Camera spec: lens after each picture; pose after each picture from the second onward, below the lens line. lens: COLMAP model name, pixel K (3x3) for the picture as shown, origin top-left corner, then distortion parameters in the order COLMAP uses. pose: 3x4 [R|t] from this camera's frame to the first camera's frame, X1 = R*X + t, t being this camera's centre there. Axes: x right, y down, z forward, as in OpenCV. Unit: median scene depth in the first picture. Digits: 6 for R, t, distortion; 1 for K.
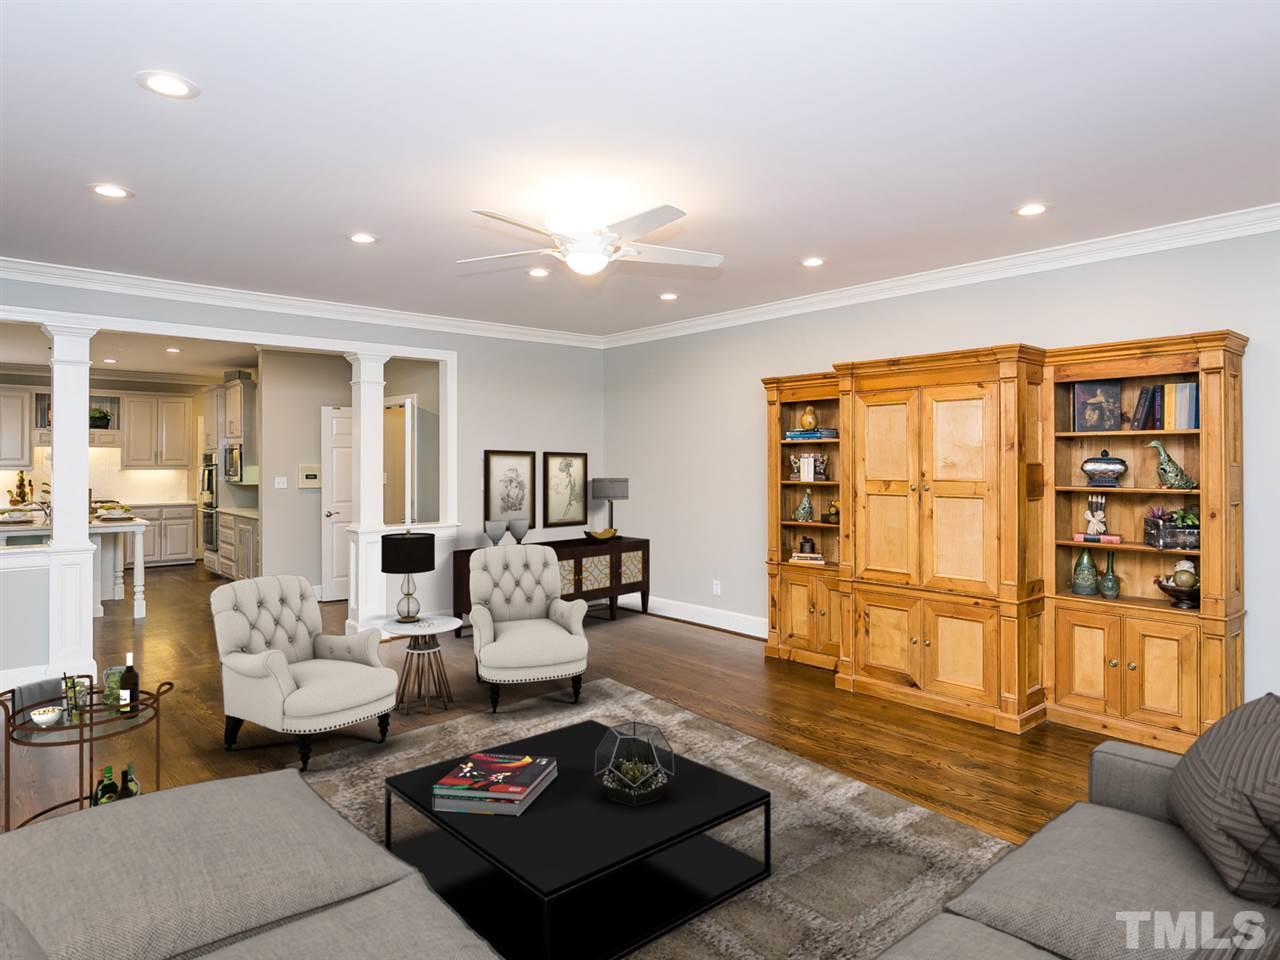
lens RADIAL K [[774.7, 0, 639.0], [0, 774.7, 457.0], [0, 0, 1]] dist [0.001297, 0.000000]
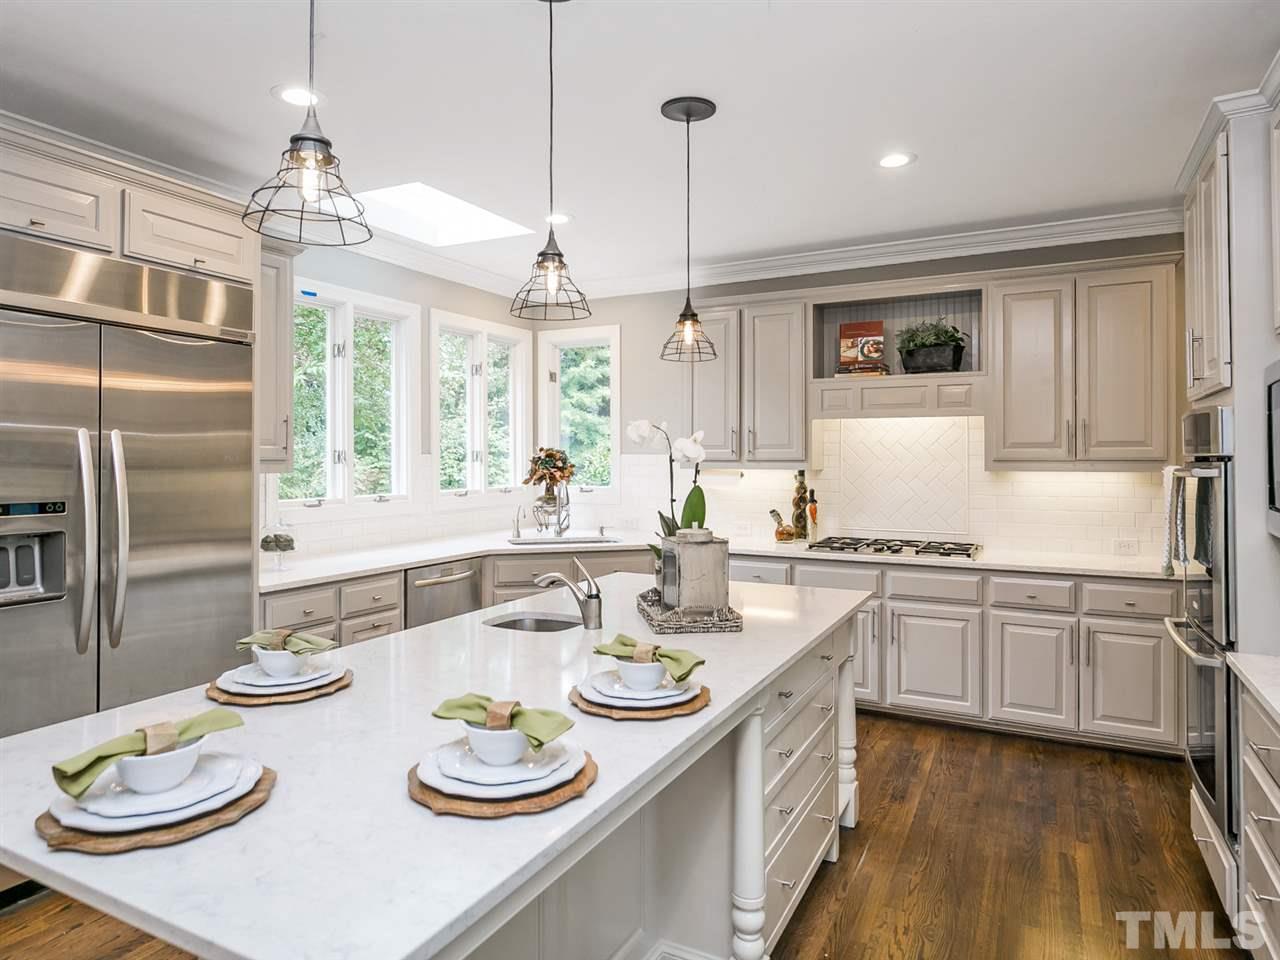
lens RADIAL K [[774.7, 0, 639.0], [0, 774.7, 457.0], [0, 0, 1]] dist [0.001297, 0.000000]
pose [[0.363136, -0.001755, -0.931734, -0.382885], [0.006906, 0.999976, 0.000808, 0.008416], [0.931710, -0.006728, 0.363140, 0.729845]]
